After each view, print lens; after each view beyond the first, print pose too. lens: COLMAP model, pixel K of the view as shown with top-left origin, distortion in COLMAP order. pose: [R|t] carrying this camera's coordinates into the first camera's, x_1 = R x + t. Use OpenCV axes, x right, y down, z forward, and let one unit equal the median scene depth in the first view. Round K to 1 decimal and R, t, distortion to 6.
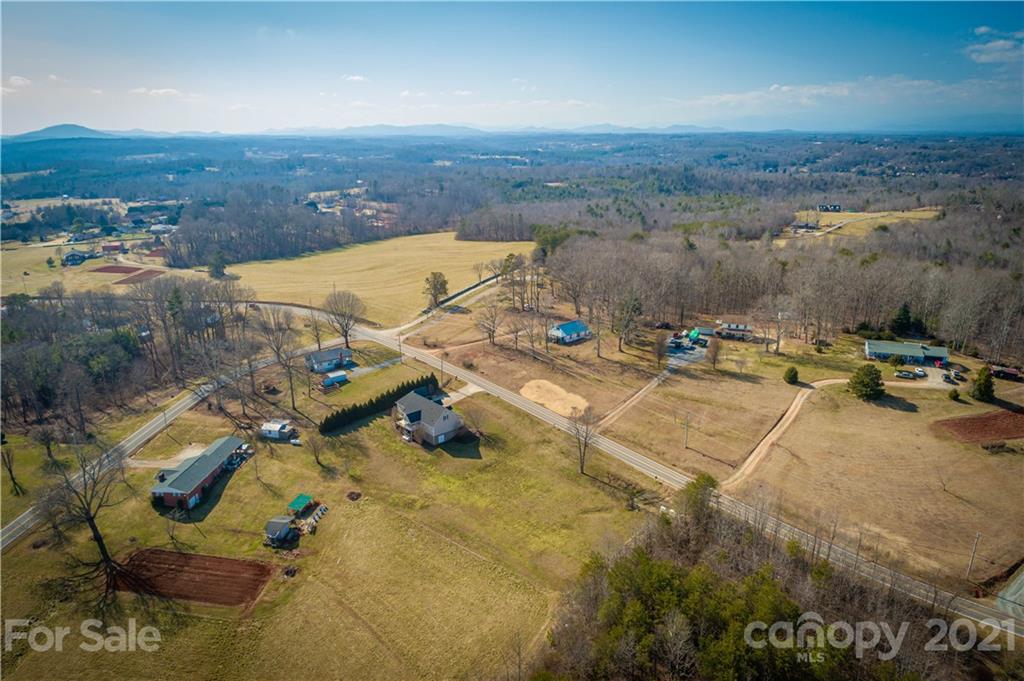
lens RADIAL K [[672.3, 0, 512.0], [0, 672.3, 340.5], [0, 0, 1]] dist [-0.003160, 0.003253]
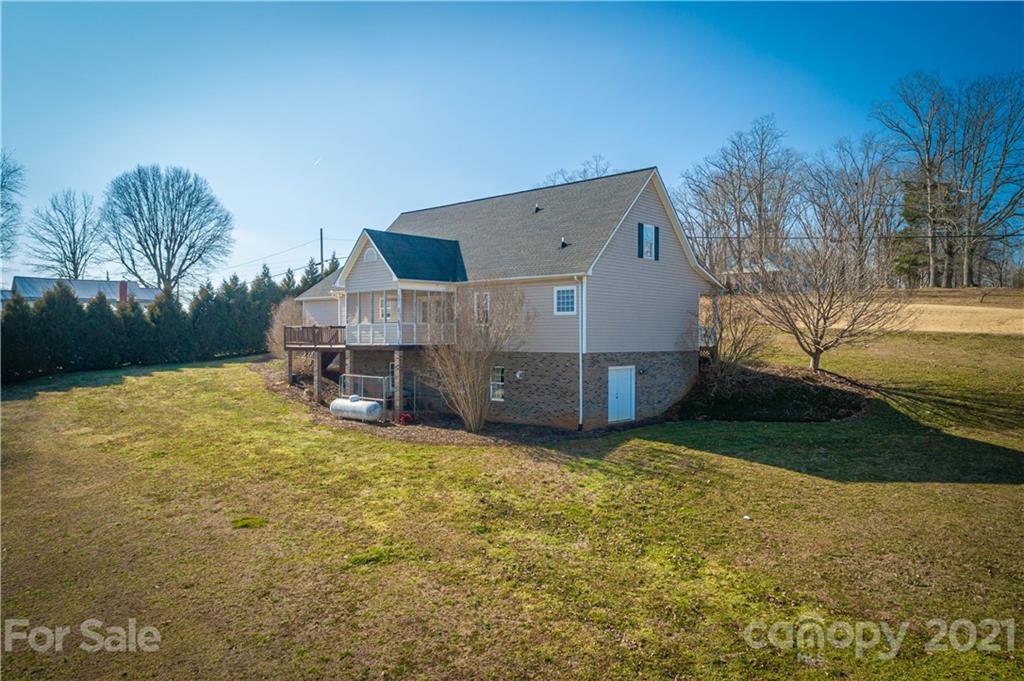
lens RADIAL K [[704.3, 0, 512.0], [0, 704.3, 340.5], [0, 0, 1]] dist [-0.002441, 0.000286]
pose [[0.993723, 0.010592, 0.111363, -0.139199], [0.021882, 0.957873, -0.286358, 0.171480], [-0.109705, 0.286998, 0.951629, 0.838576]]
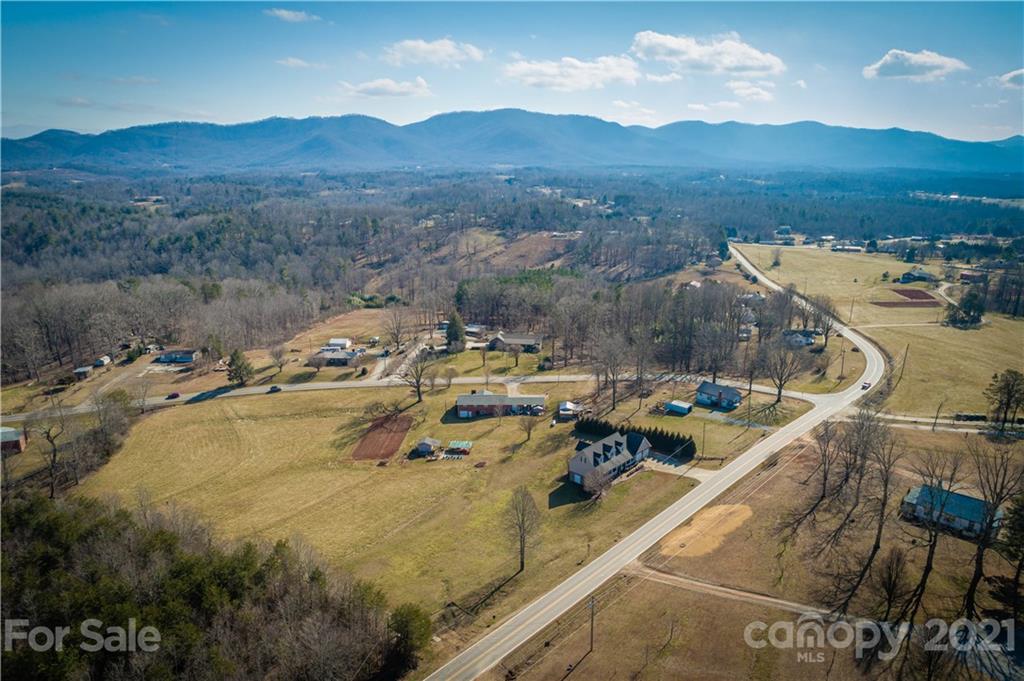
lens RADIAL K [[672.3, 0, 512.0], [0, 672.3, 340.5], [0, 0, 1]] dist [-0.003160, 0.003253]
pose [[0.118548, 0.265829, -0.956703, 0.698769], [-0.300621, 0.927888, 0.220571, -0.201330], [0.946347, 0.261457, 0.189913, 0.673966]]
